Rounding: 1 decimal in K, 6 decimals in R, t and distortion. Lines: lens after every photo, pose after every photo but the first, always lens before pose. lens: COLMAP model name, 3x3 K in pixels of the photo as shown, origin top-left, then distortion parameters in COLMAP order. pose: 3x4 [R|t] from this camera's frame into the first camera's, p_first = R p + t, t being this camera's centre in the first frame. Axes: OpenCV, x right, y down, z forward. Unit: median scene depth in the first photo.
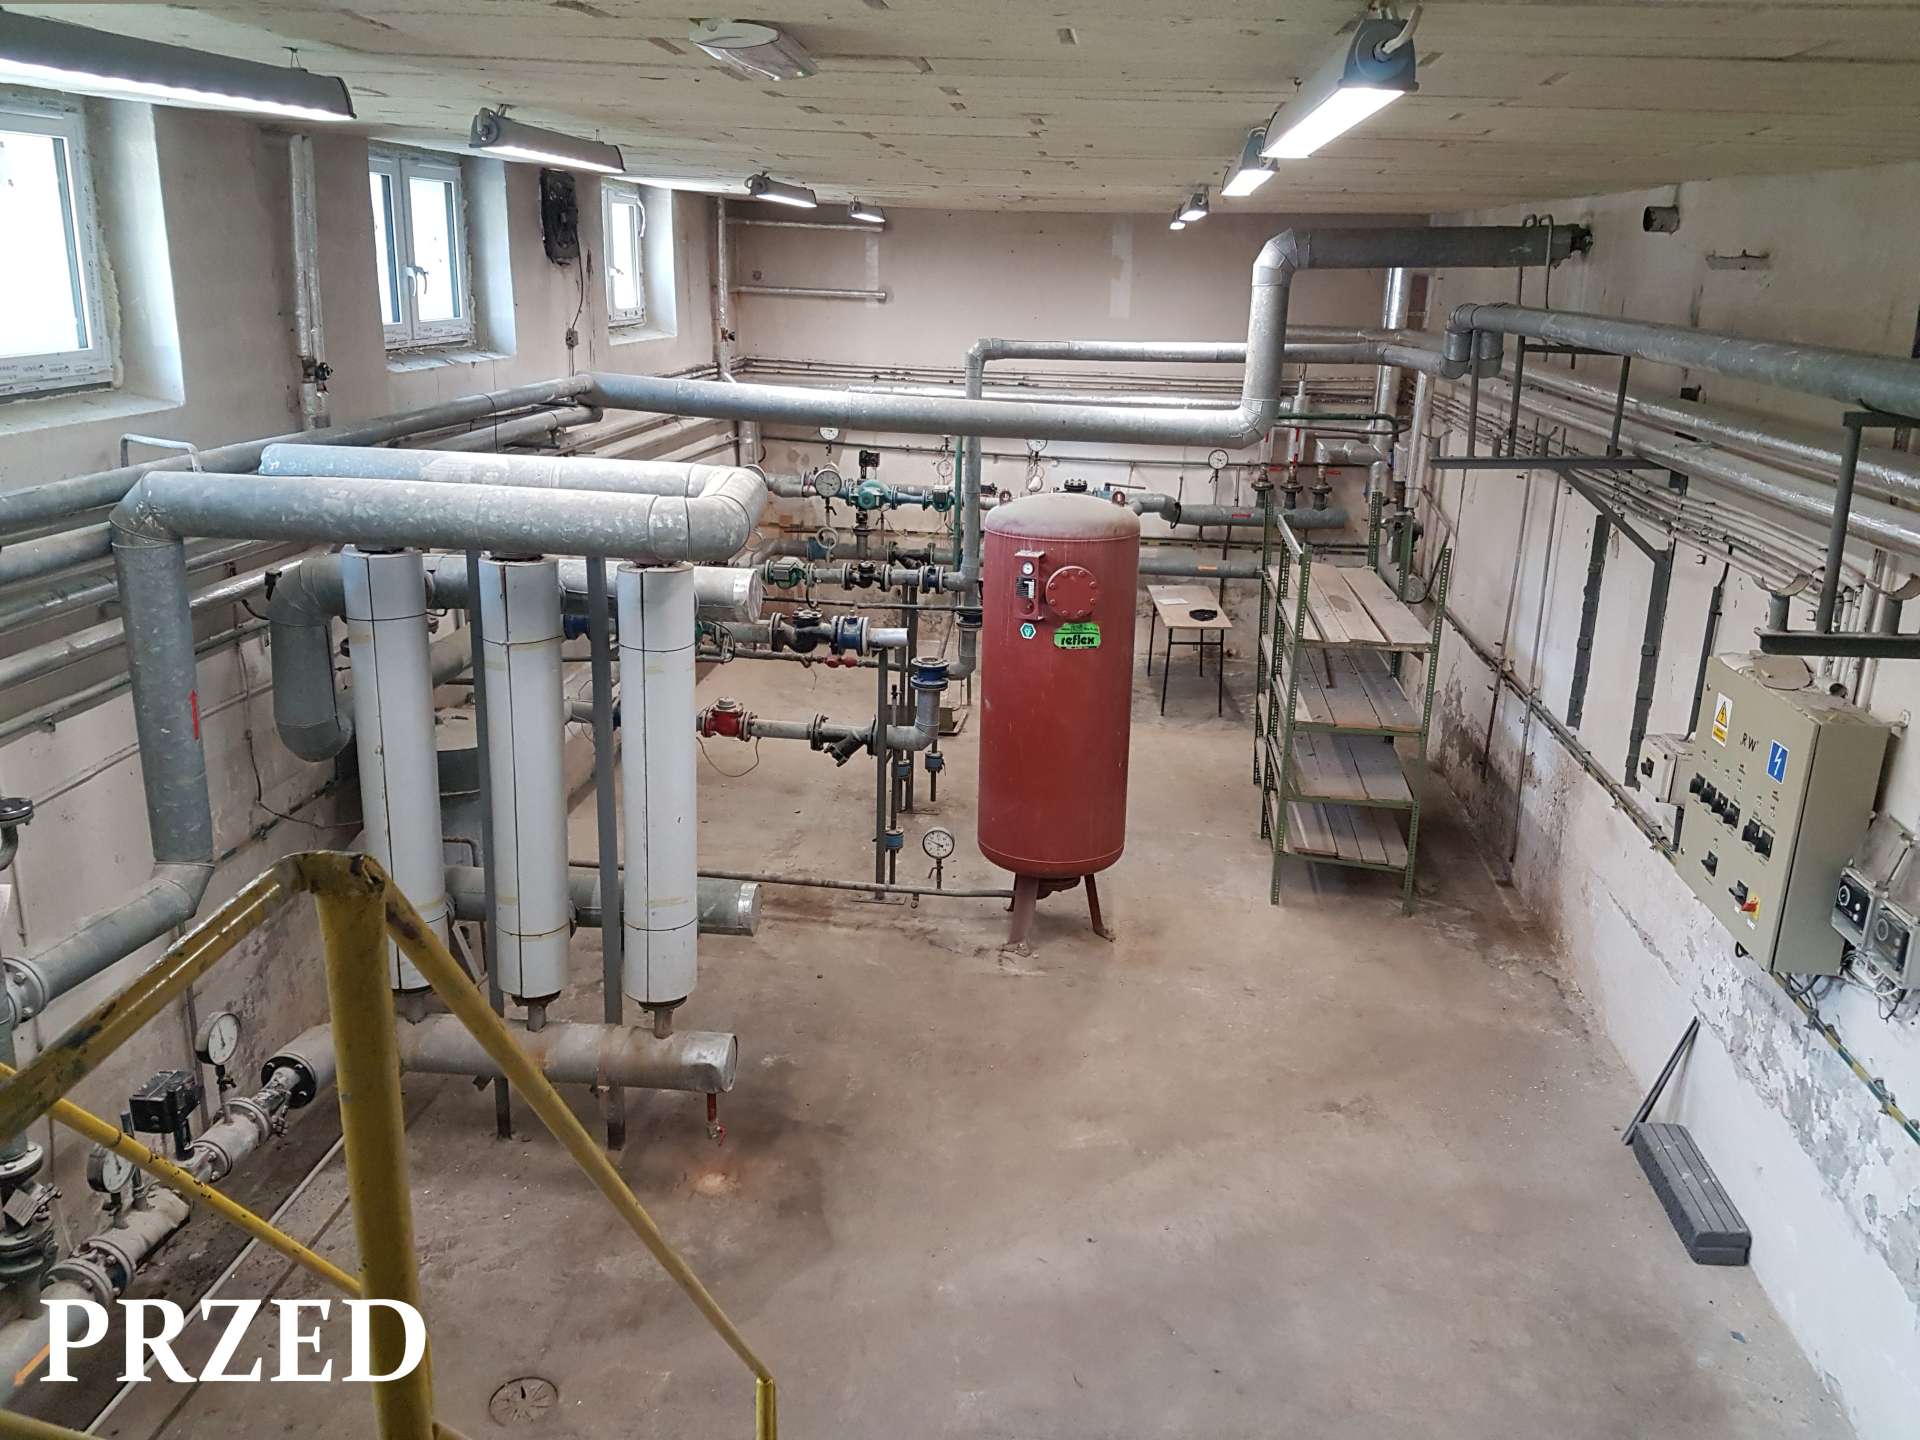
lens RADIAL K [[1476.2, 0, 952.4], [0, 1476.2, 722.5], [0, 0, 1]] dist [0.005577, -0.028913]
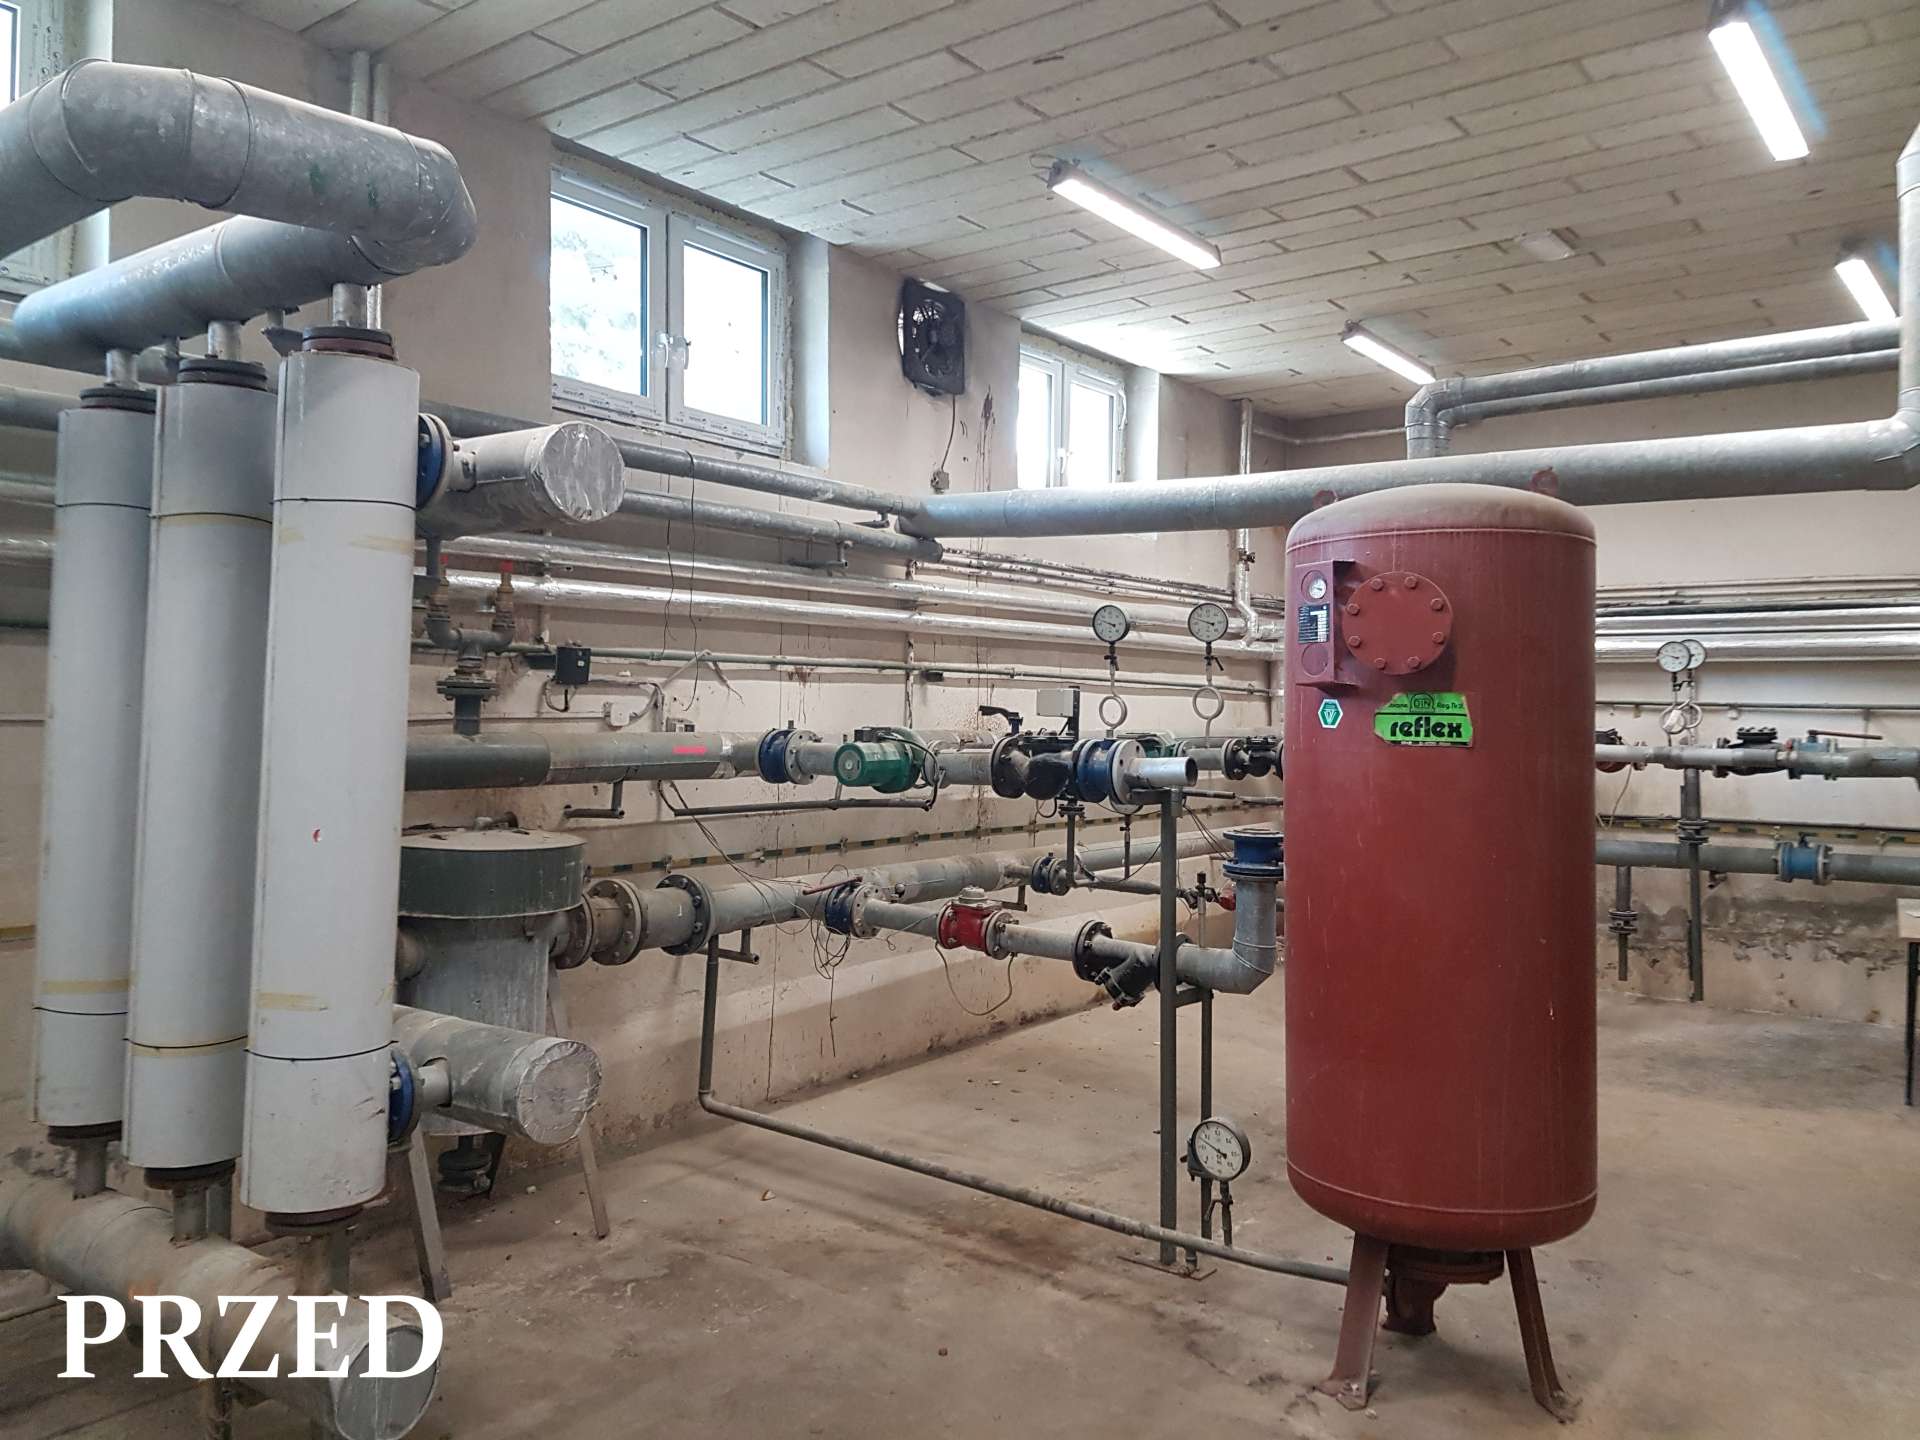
lens RADIAL K [[1476.2, 0, 958.4], [0, 1476.2, 707.1], [0, 0, 1]] dist [0.005577, -0.028913]
pose [[0.848248, -0.023414, -0.529082, 0.195236], [-0.150771, 0.947007, -0.283631, 0.094425], [0.507685, 0.320359, 0.799766, 0.461260]]
